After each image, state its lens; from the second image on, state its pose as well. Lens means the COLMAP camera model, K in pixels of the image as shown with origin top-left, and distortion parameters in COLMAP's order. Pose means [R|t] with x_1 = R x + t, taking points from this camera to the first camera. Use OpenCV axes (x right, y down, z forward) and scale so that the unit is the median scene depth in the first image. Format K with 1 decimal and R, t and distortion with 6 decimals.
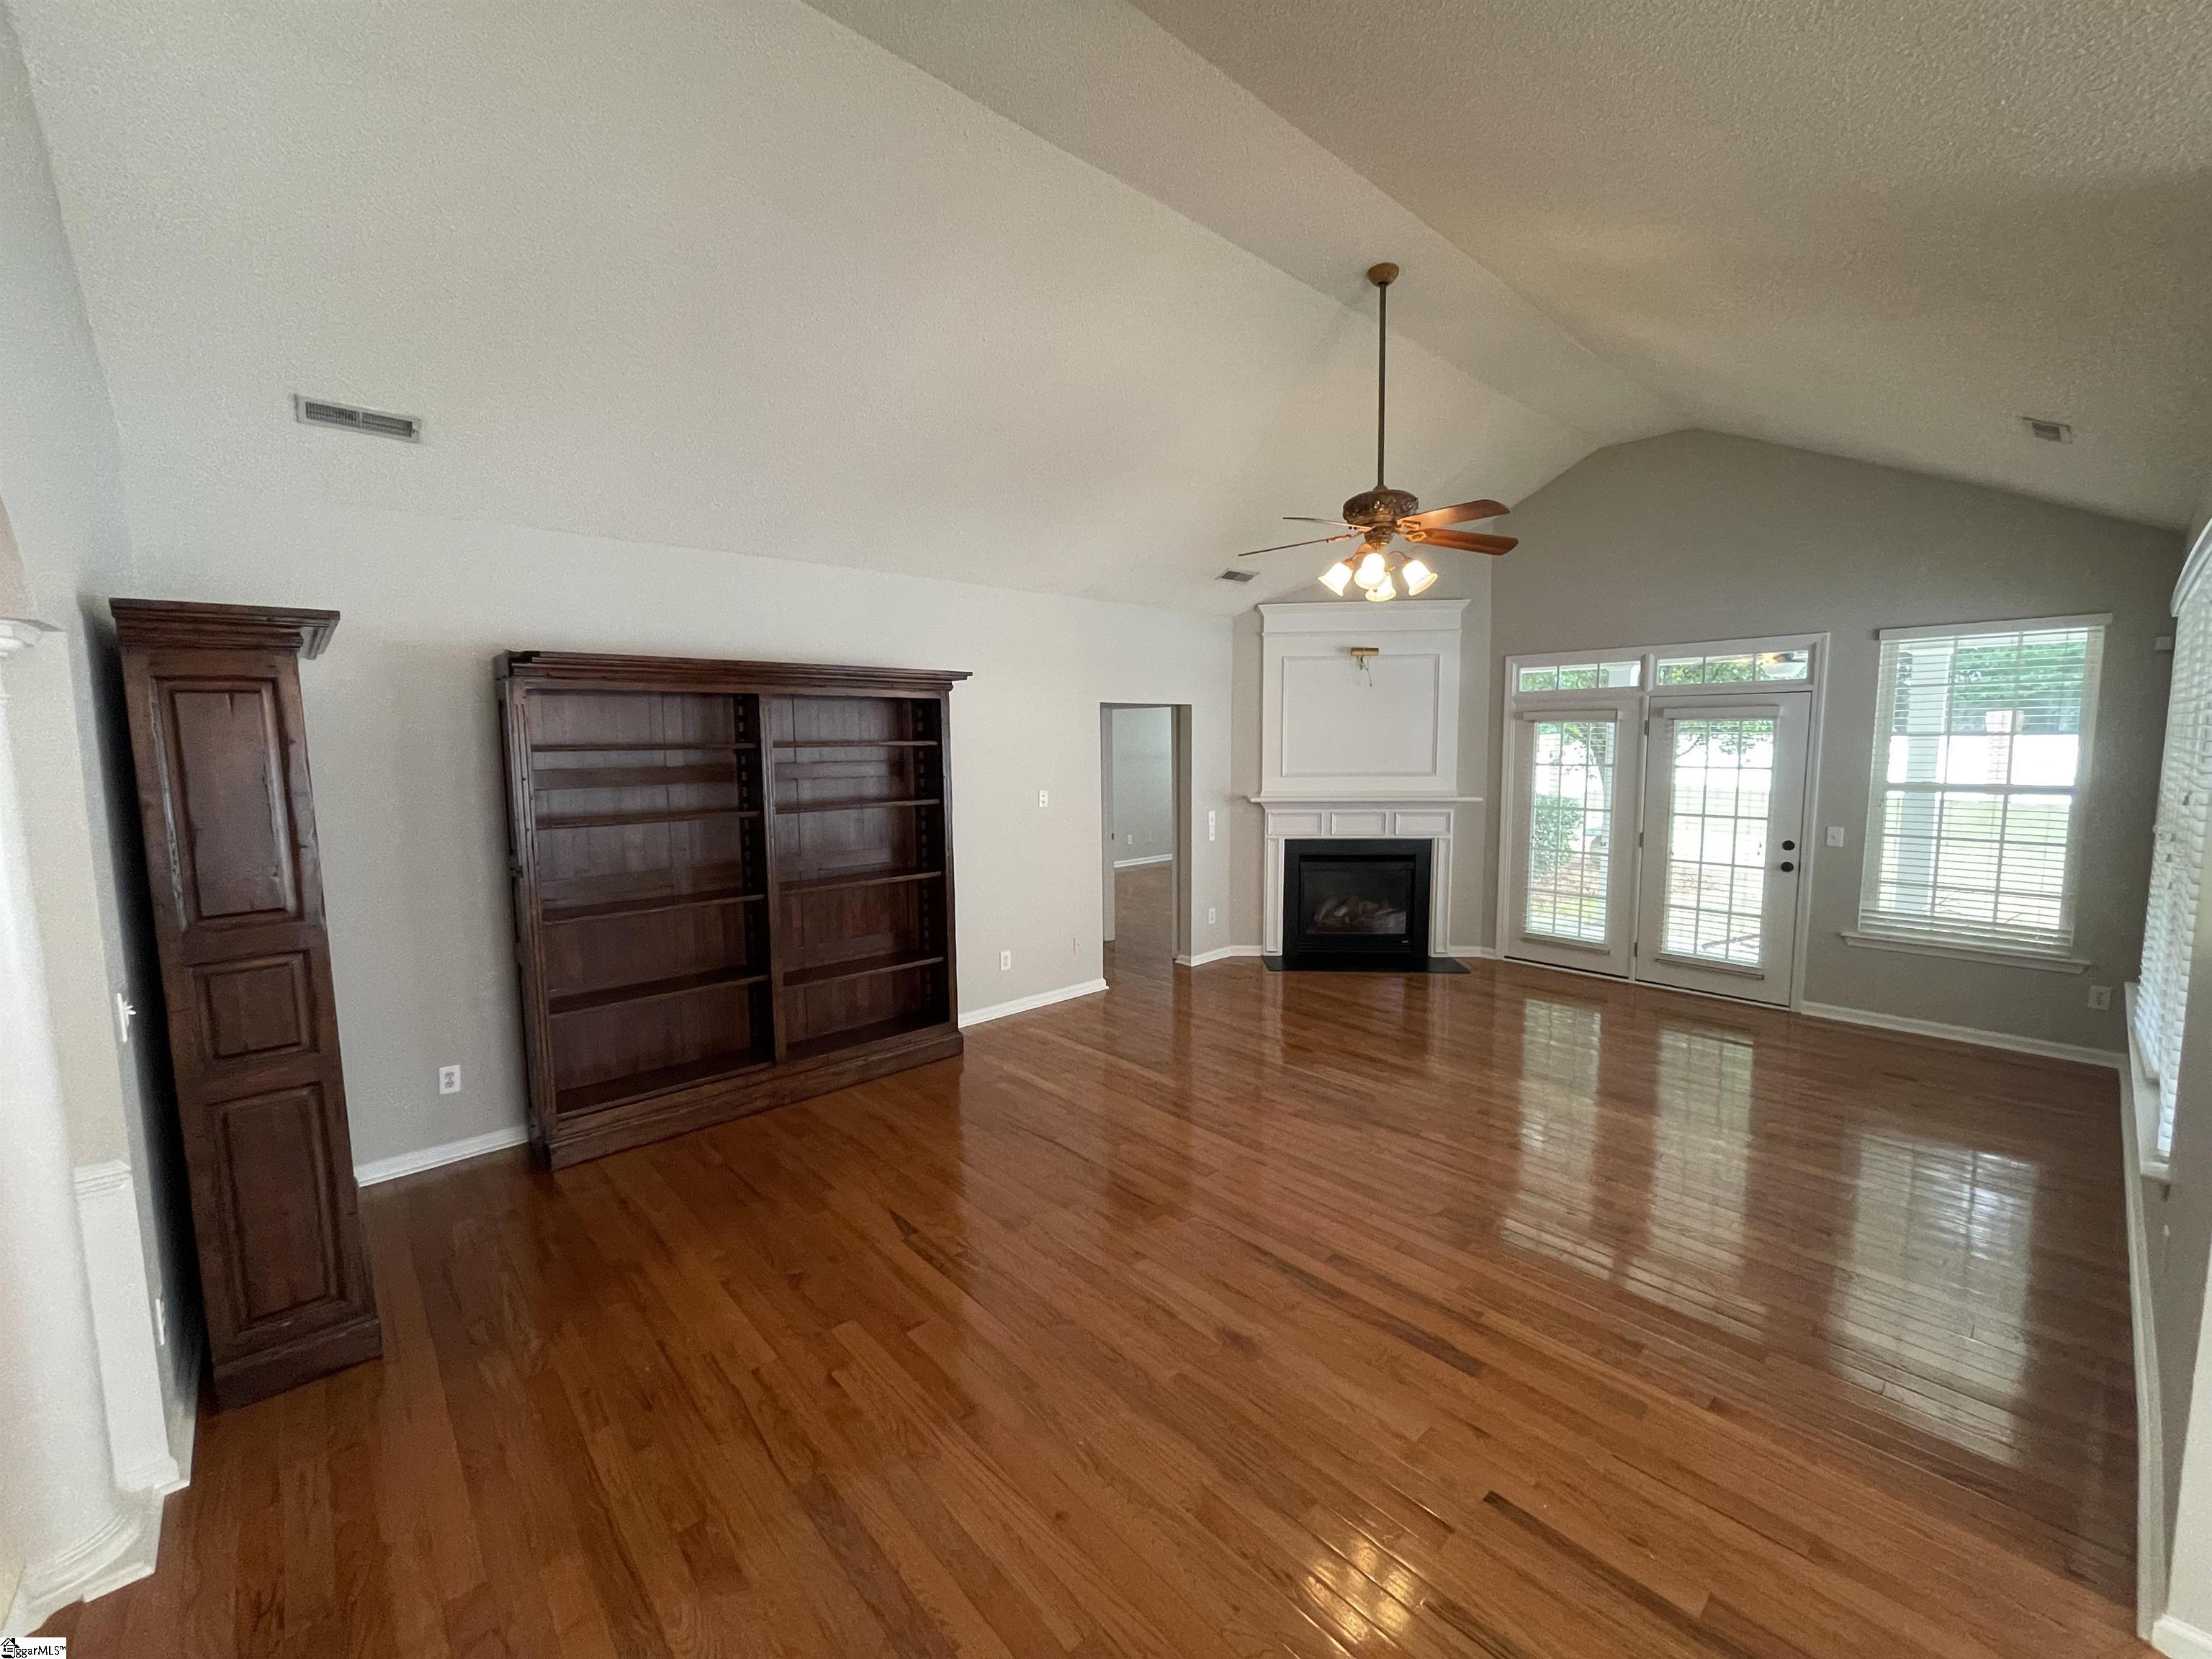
lens RADIAL K [[897.1, 0, 1107.4], [0, 897.1, 825.2], [0, 0, 1]] dist [-0.003782, 0.000592]
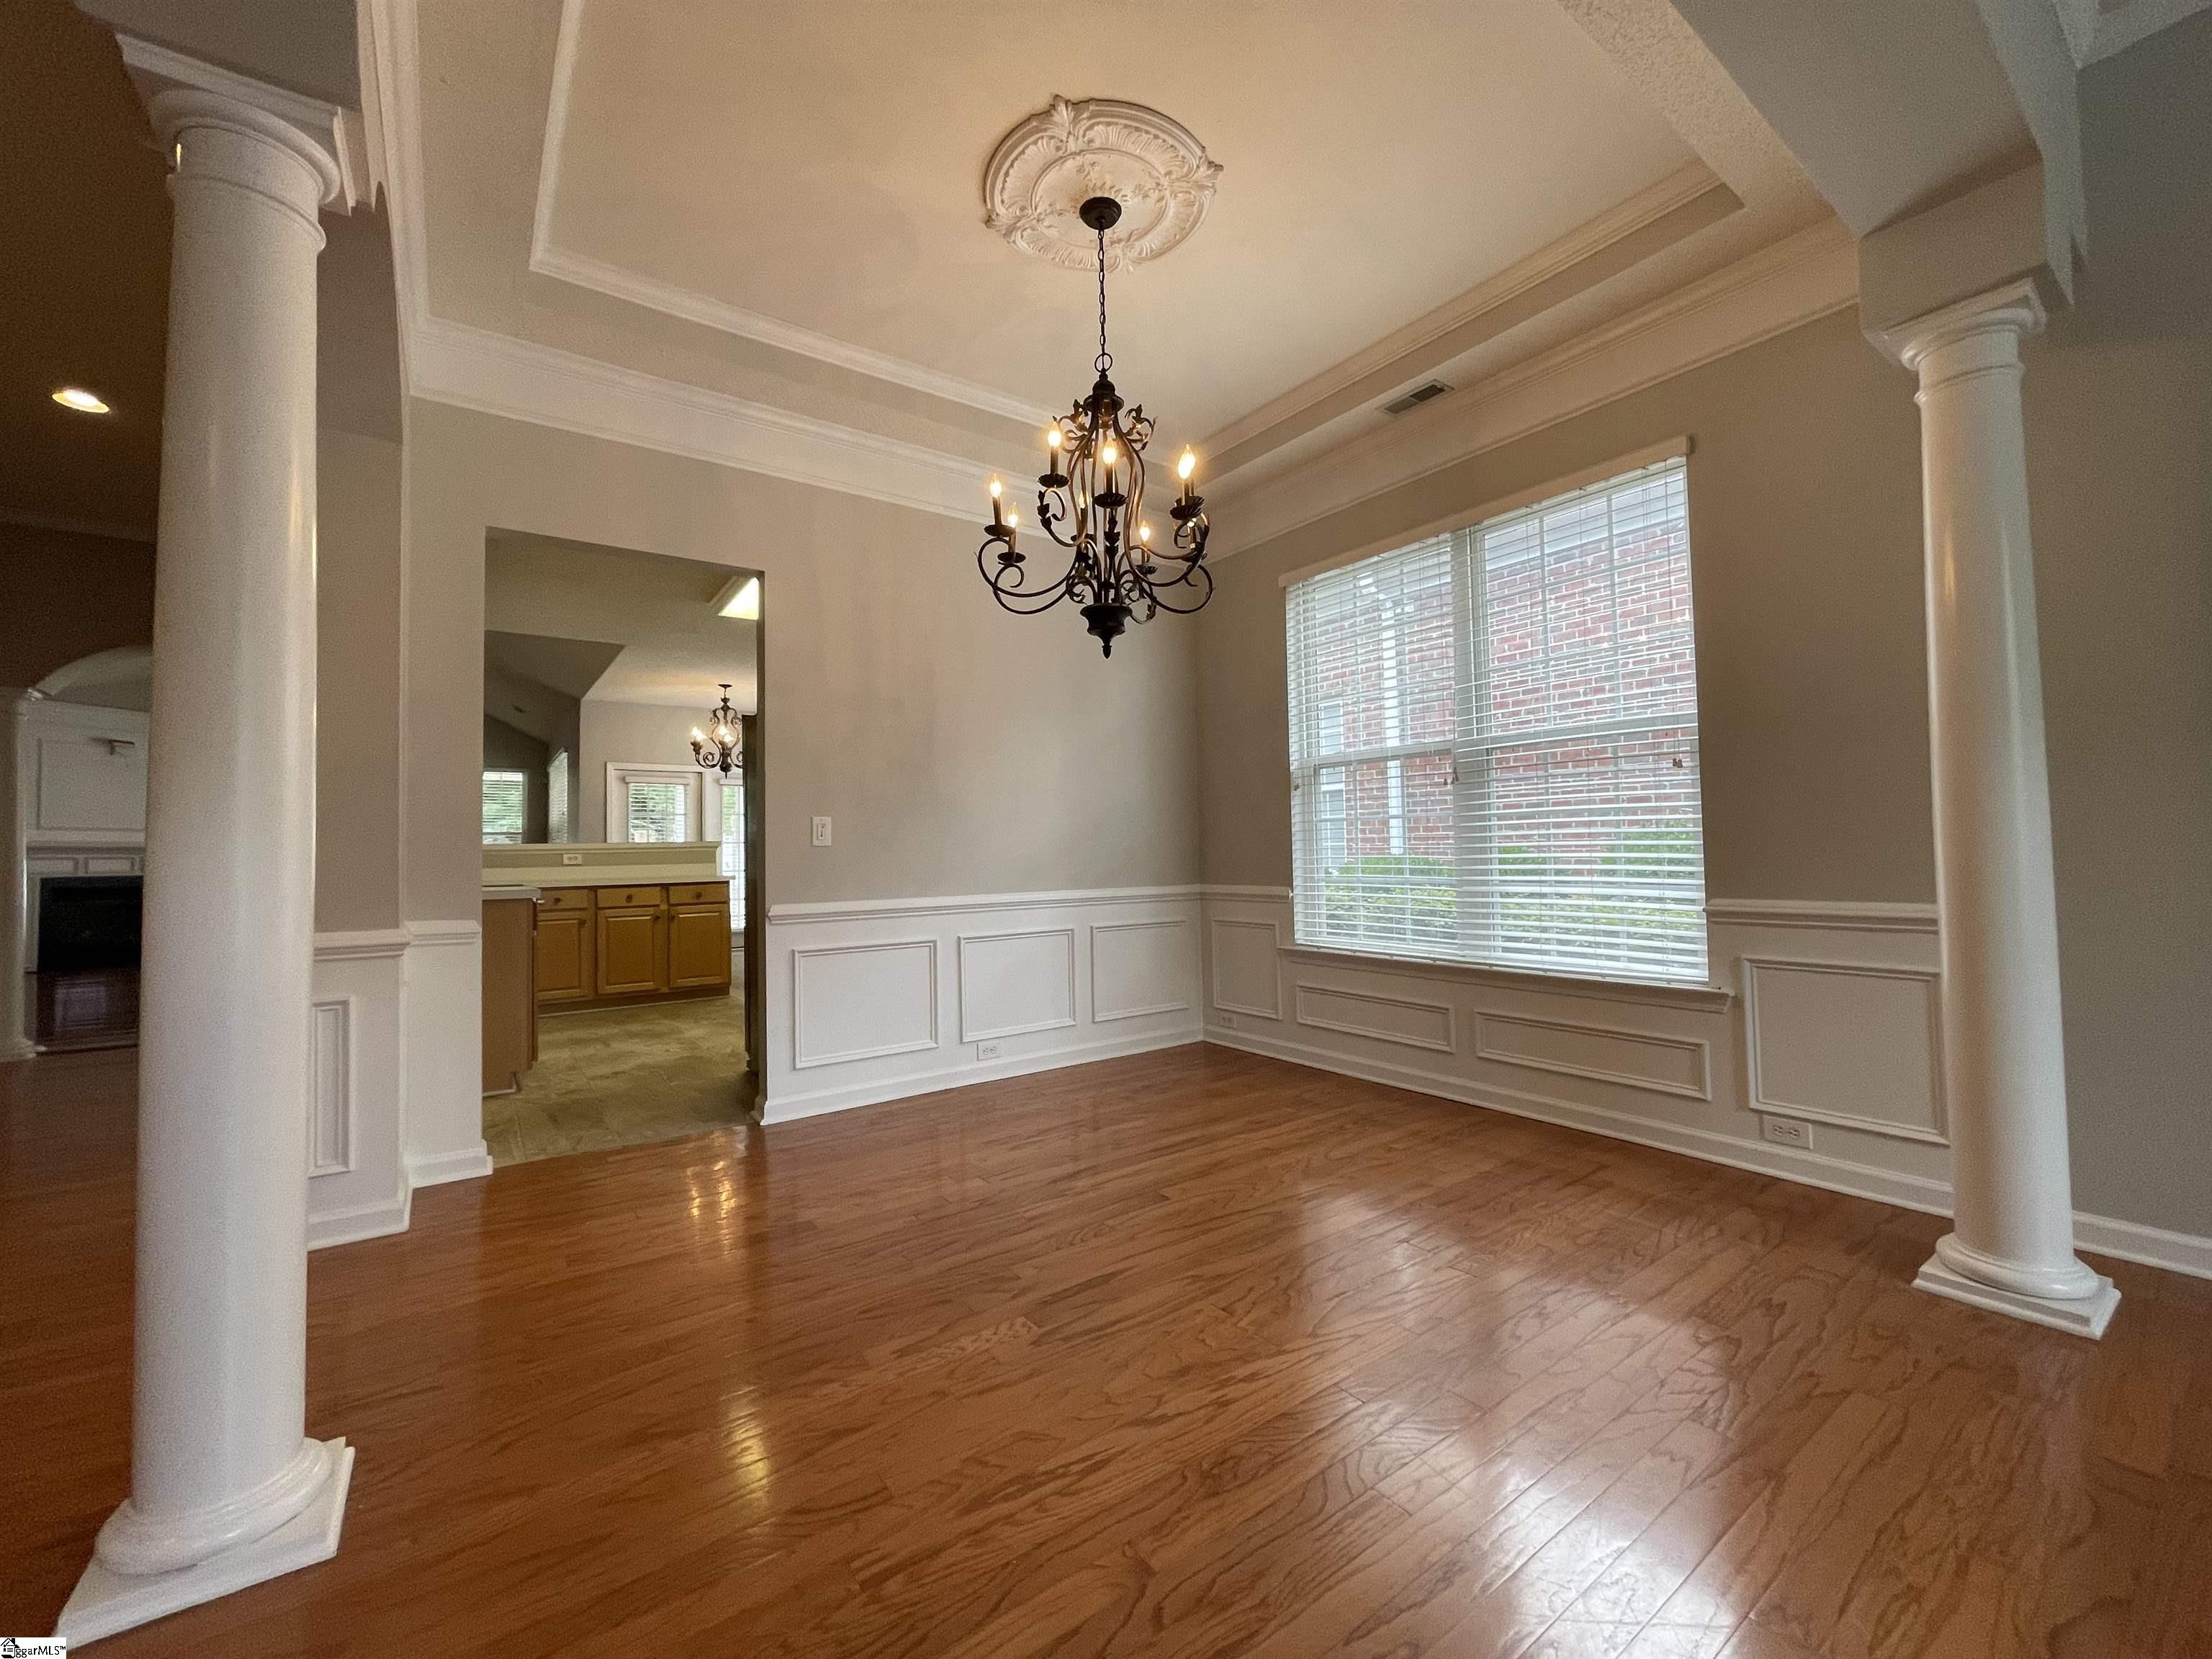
lens RADIAL K [[897.1, 0, 1106.9], [0, 897.1, 826.7], [0, 0, 1]] dist [-0.003782, 0.000592]
pose [[0.113376, 0.038438, 0.992808, -0.999270], [0.113230, 0.992241, -0.051346, 0.200323], [-0.987079, 0.118237, 0.108144, -0.733549]]
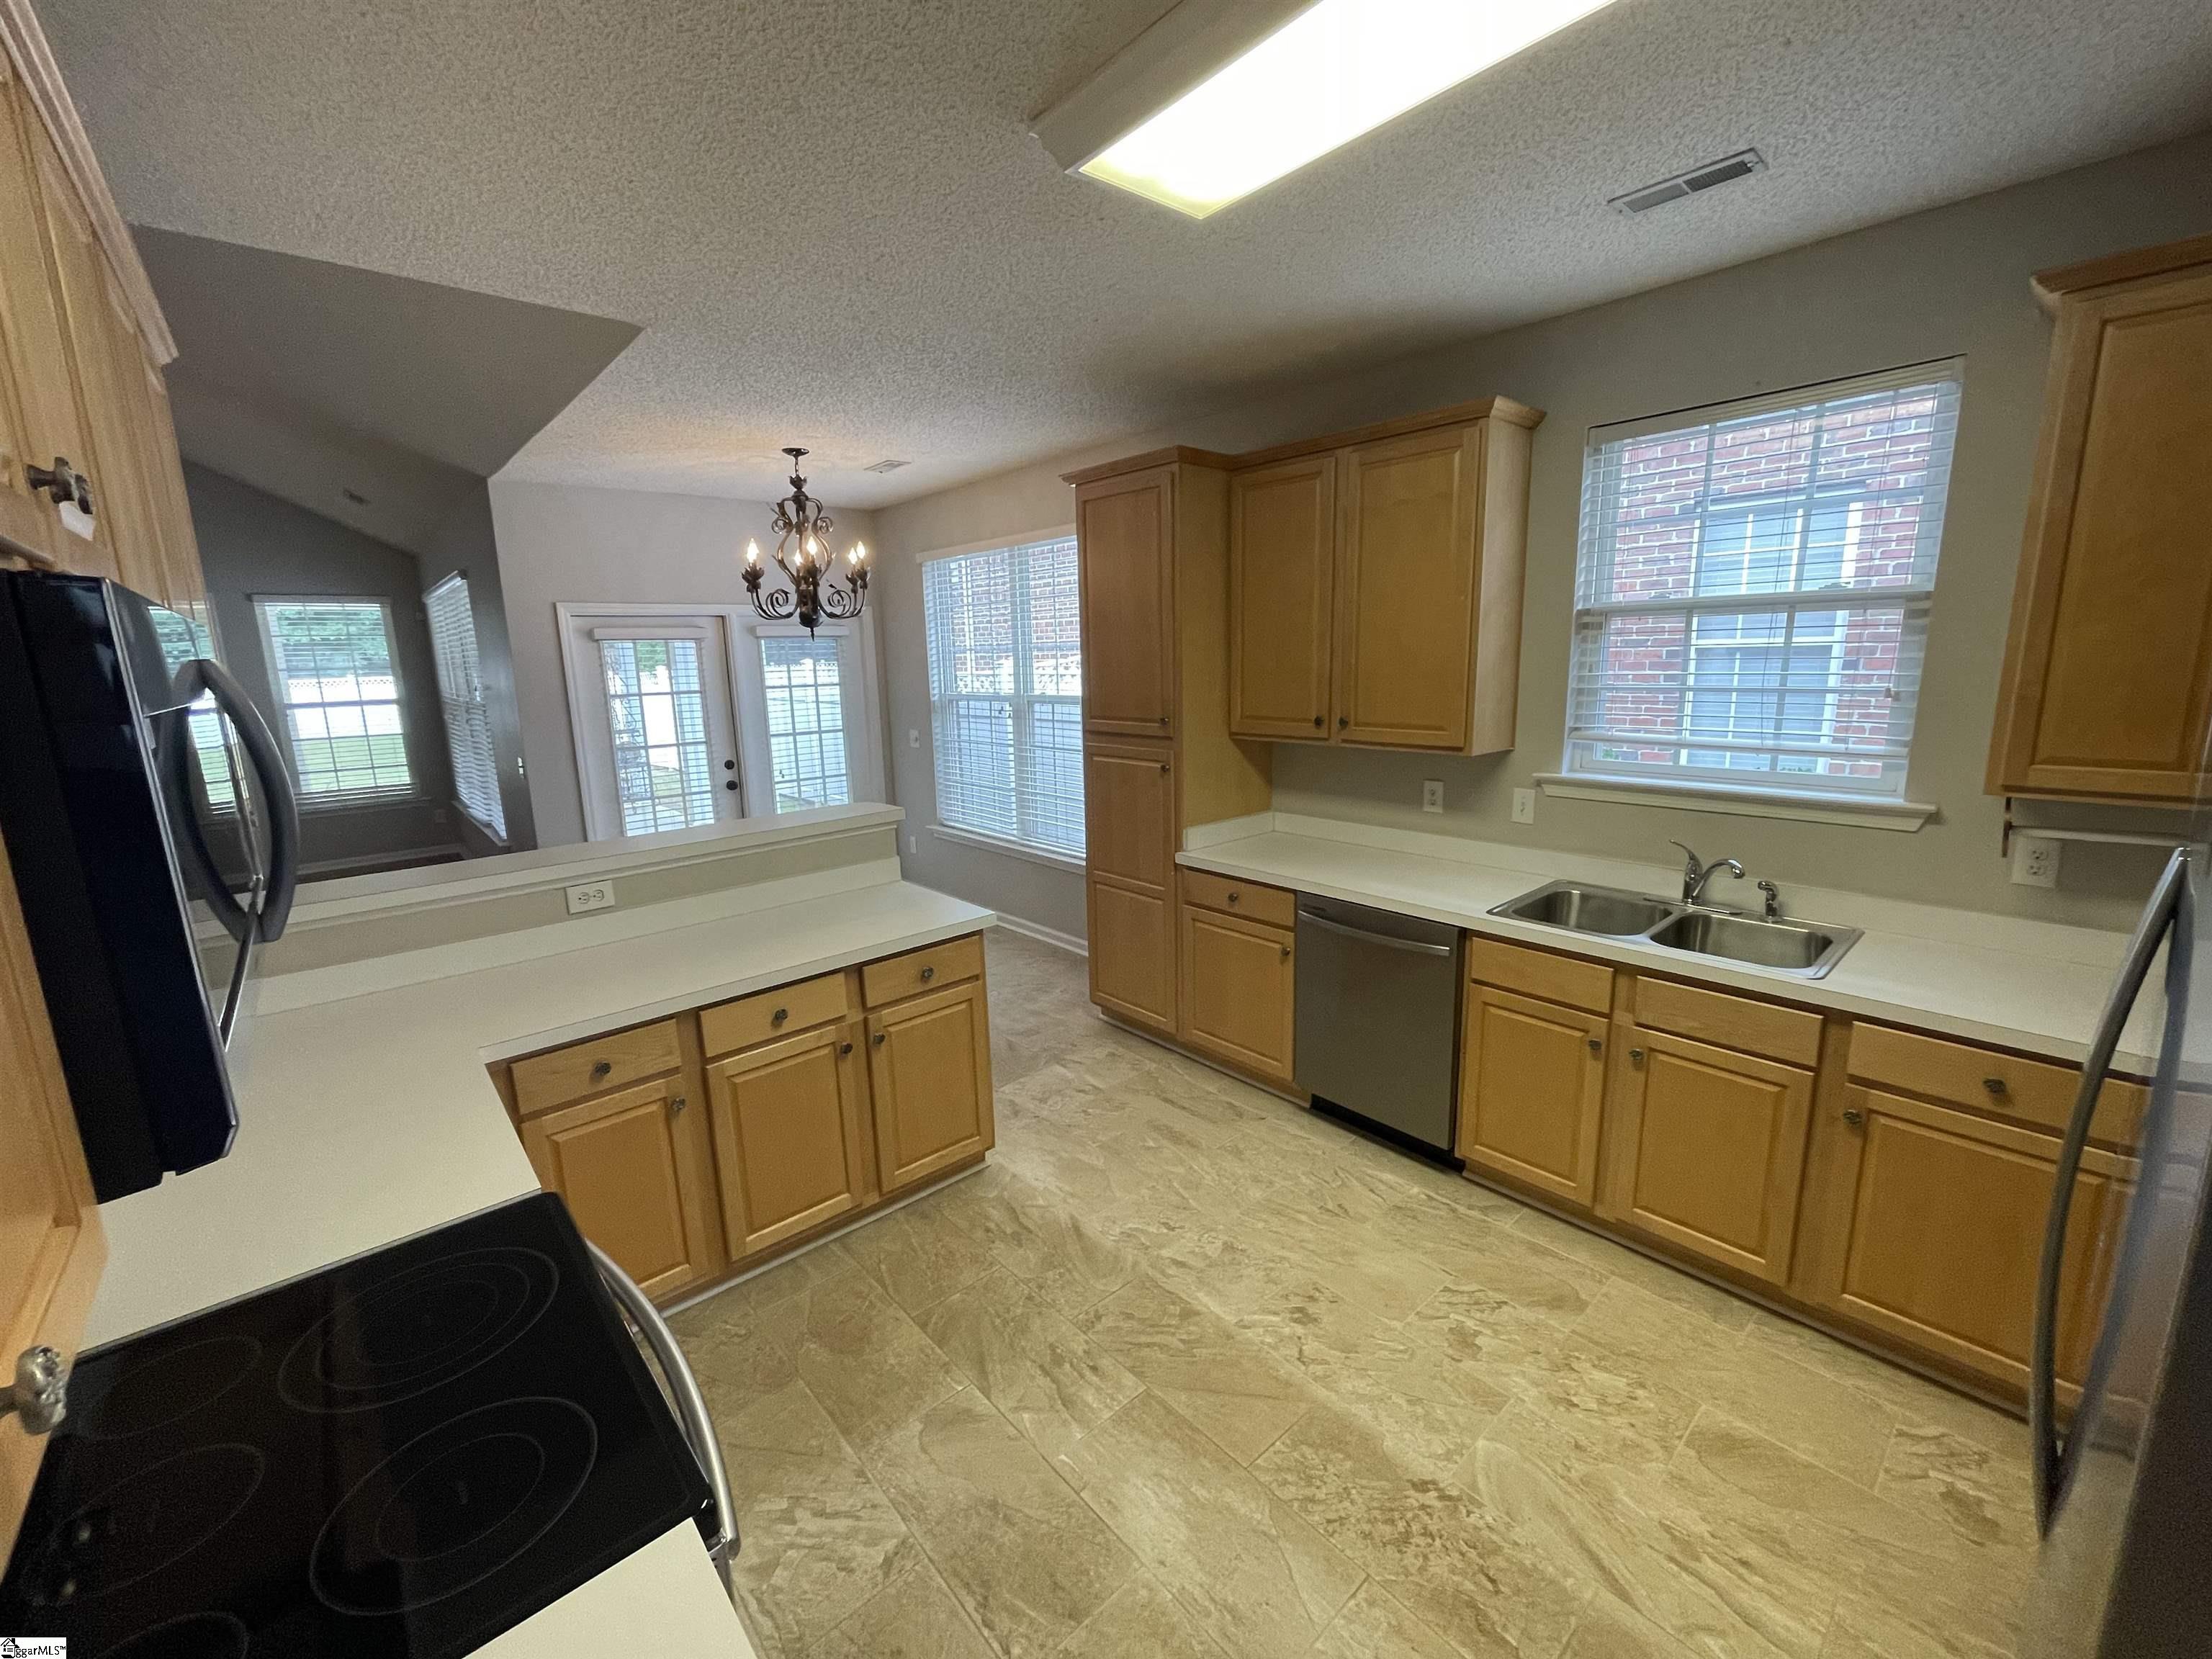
lens RADIAL K [[897.1, 0, 1111.2], [0, 897.1, 823.0], [0, 0, 1]] dist [-0.003782, 0.000592]
pose [[0.012754, -0.180103, 0.983565, -0.454697], [0.125155, 0.976197, 0.177131, 0.041318], [-0.992055, 0.120839, 0.034991, -0.277586]]
